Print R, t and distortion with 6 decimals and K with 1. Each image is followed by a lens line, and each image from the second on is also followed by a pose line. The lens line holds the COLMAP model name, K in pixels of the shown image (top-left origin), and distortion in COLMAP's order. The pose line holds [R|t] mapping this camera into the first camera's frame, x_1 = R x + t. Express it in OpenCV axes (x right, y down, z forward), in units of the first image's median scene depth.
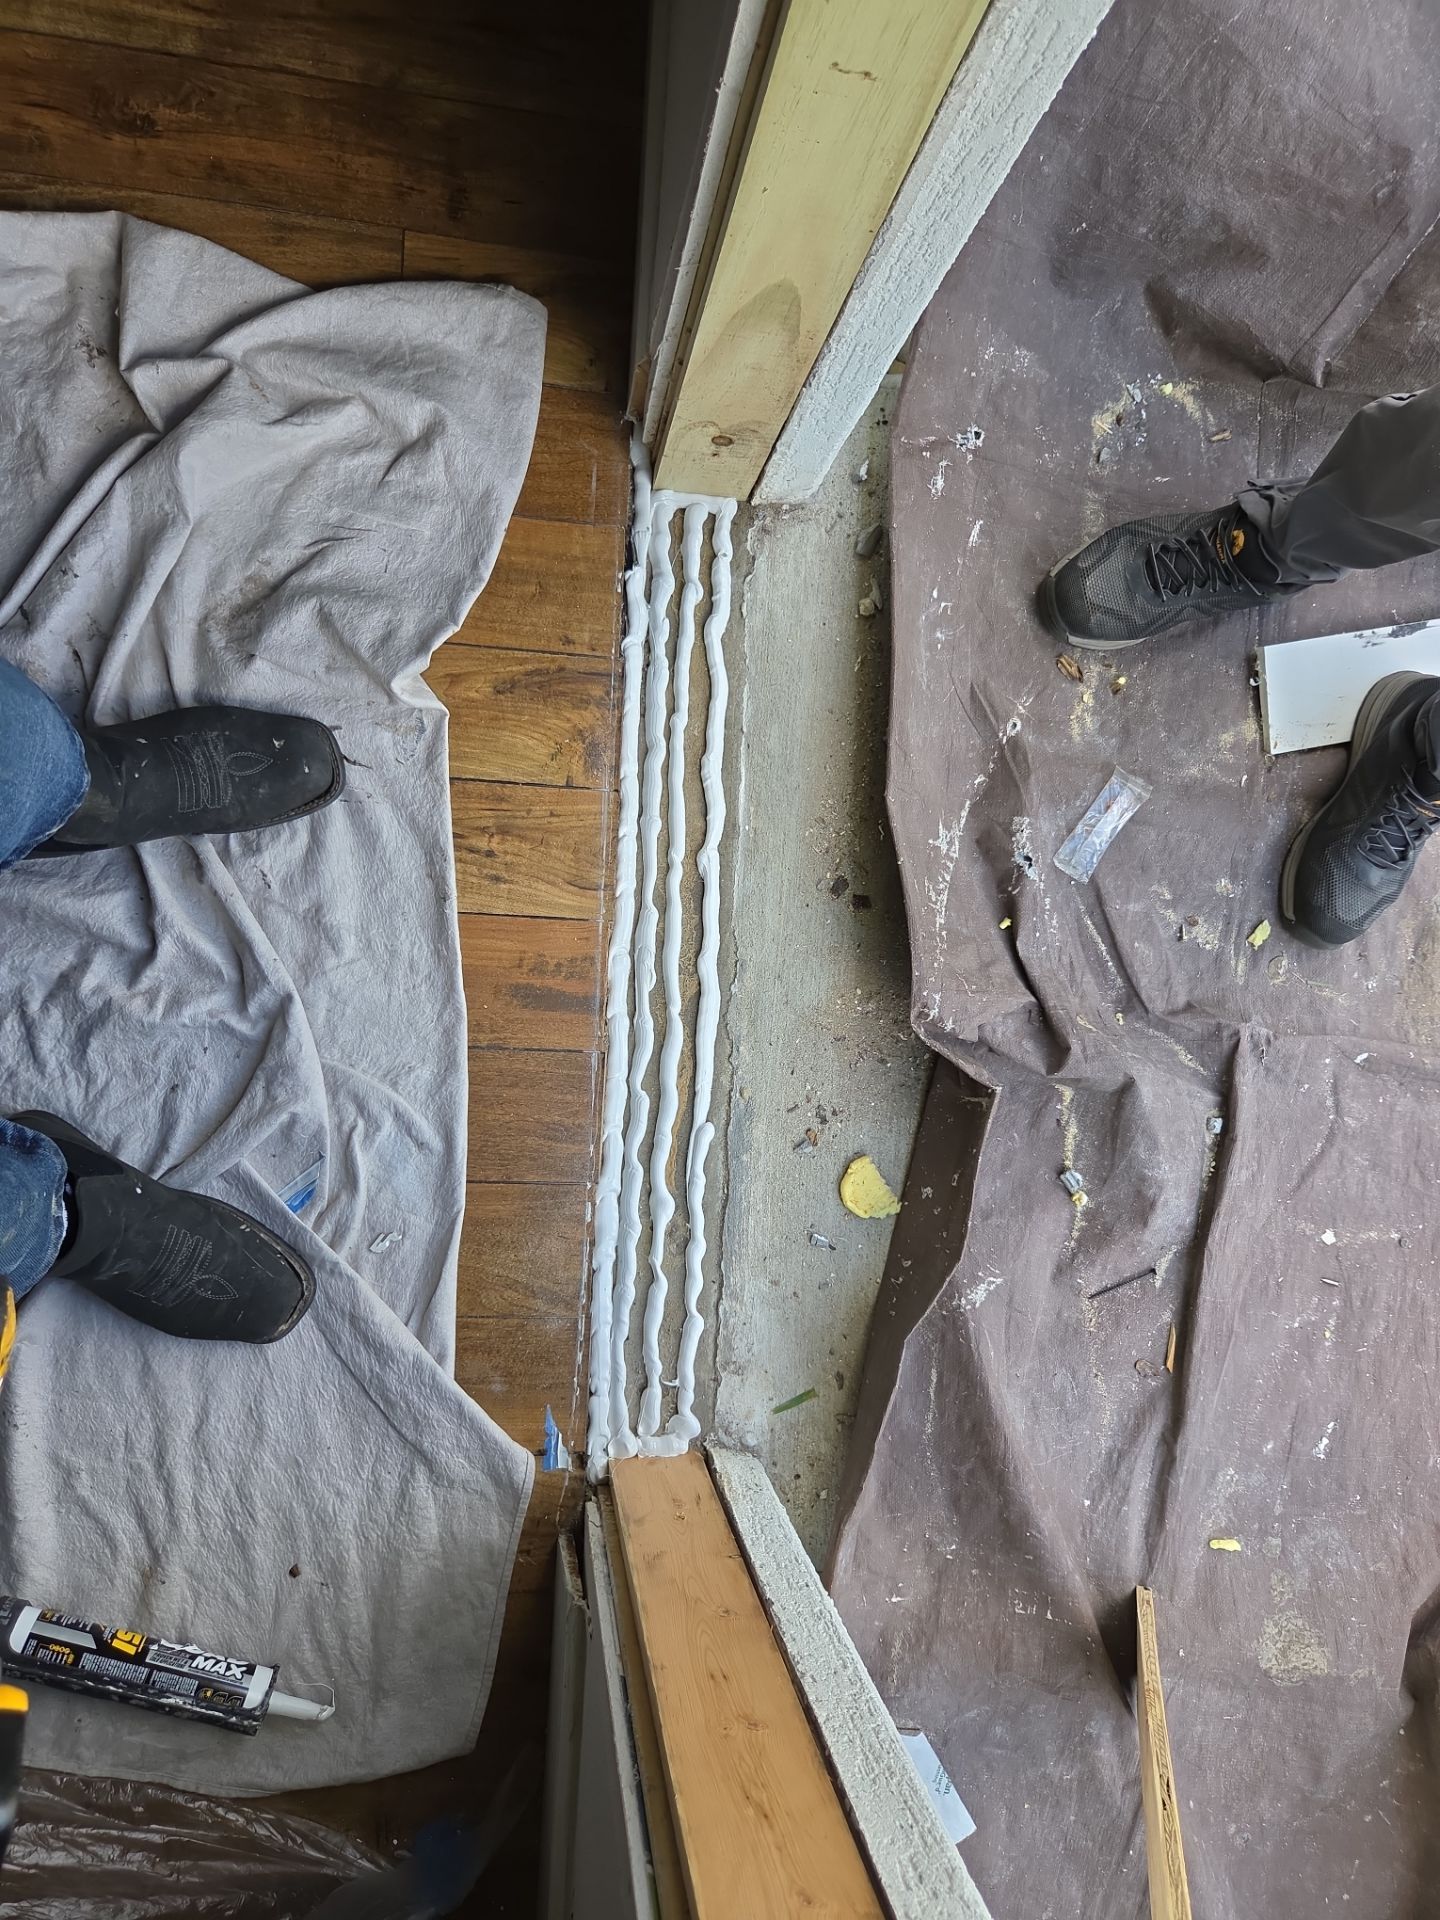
lens RADIAL K [[1414.3, 0, 721.0], [0, 1414.3, 985.9], [0, 0, 1]] dist [0.032089, -0.006892]
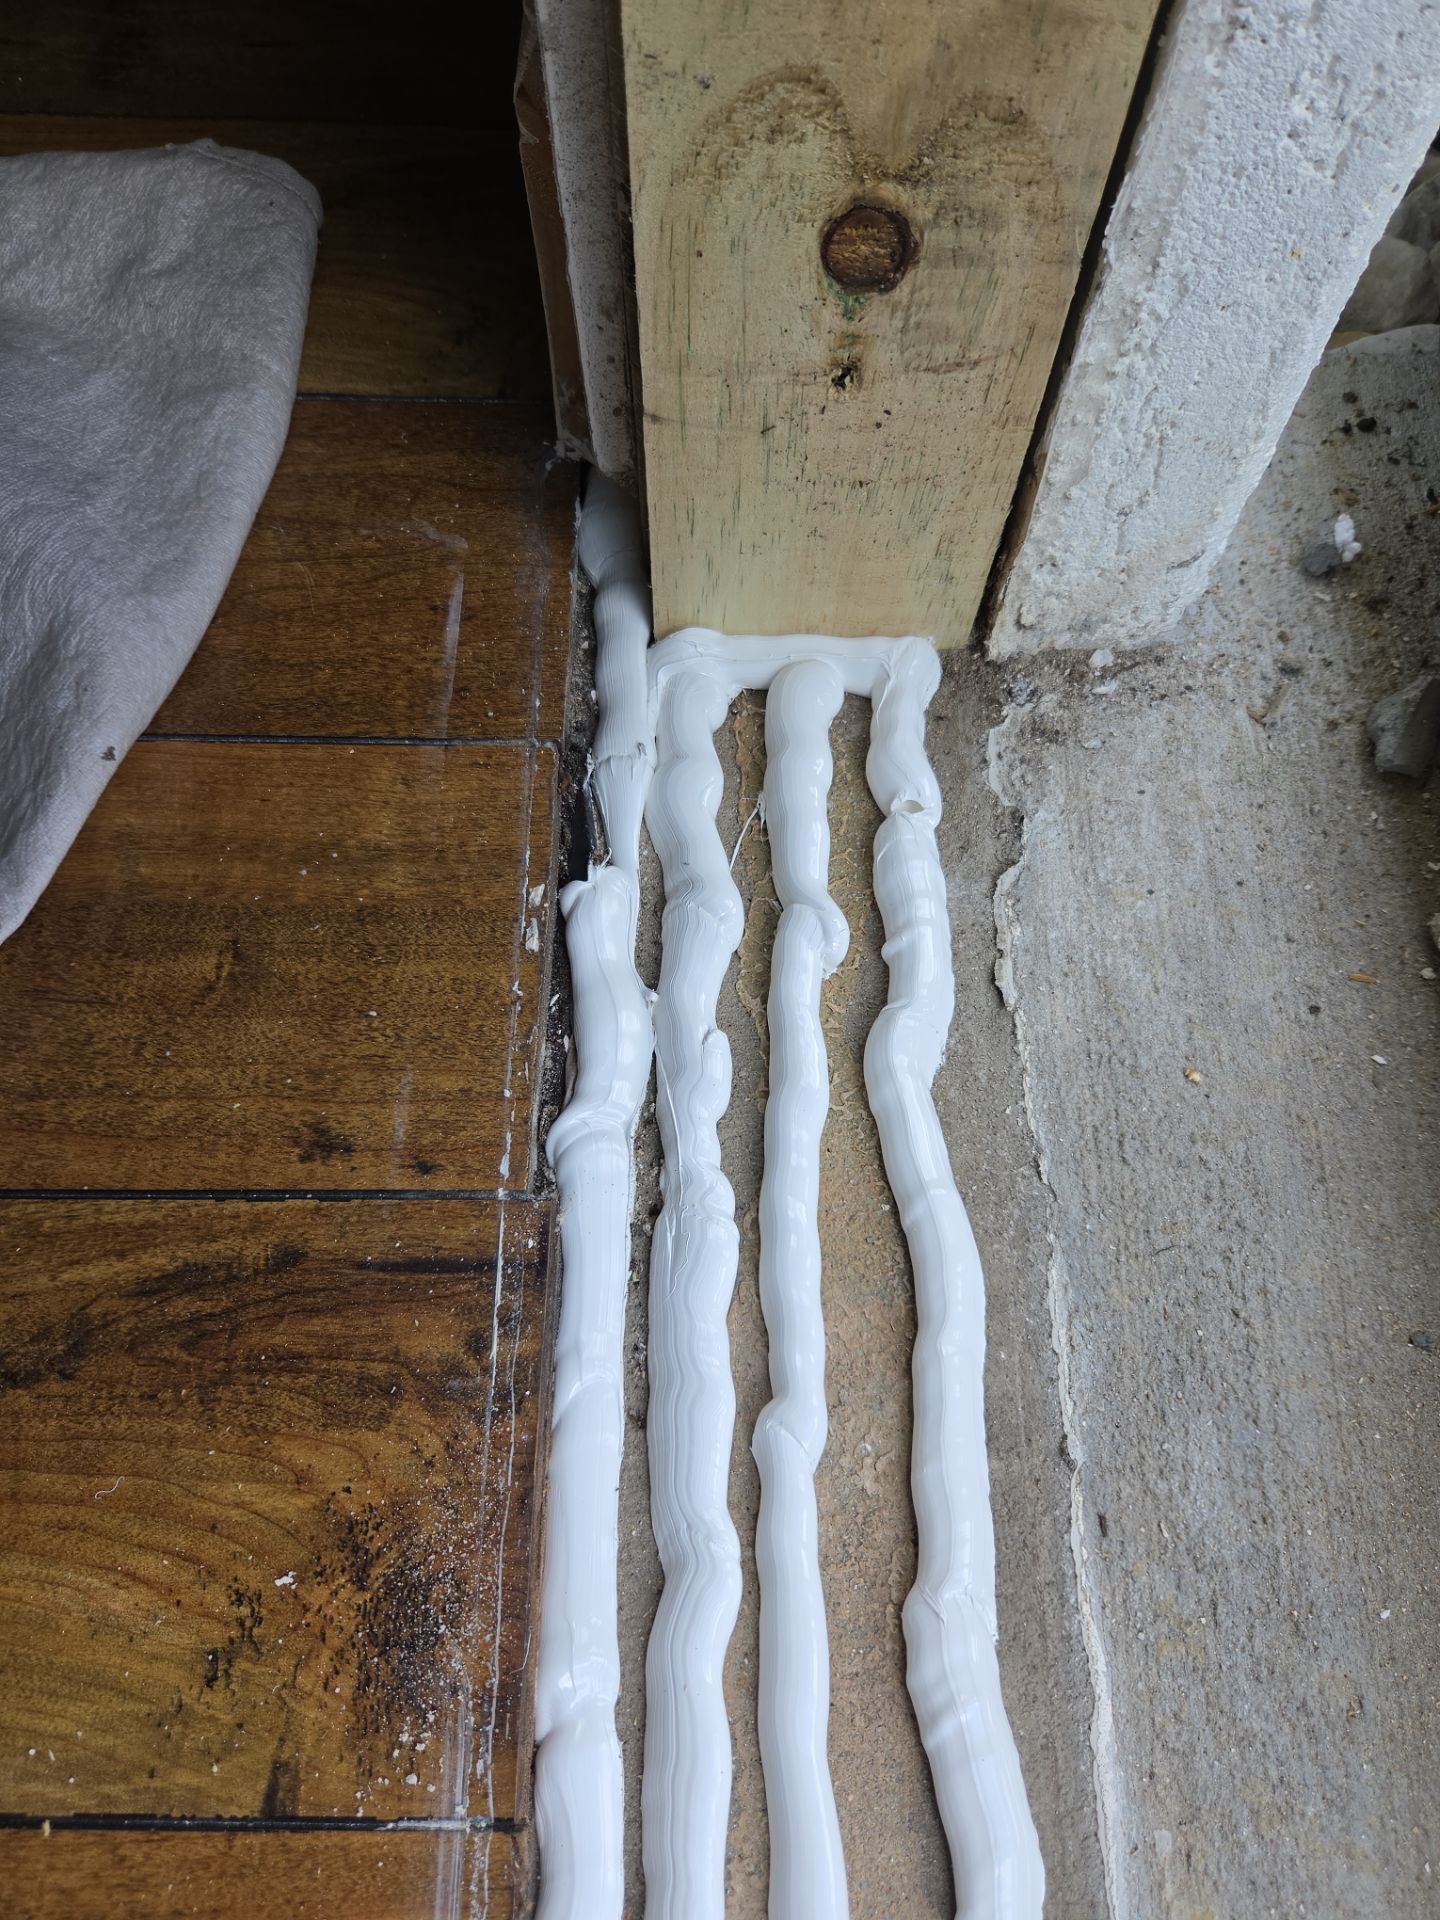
lens RADIAL K [[1414.3, 0, 721.0], [0, 1414.3, 985.9], [0, 0, 1]] dist [0.032089, -0.006892]
pose [[0.989188, -0.096311, -0.110595, -0.007951], [0.048790, 0.927293, -0.371143, -0.169461], [0.138299, 0.361735, 0.921966, 0.754329]]
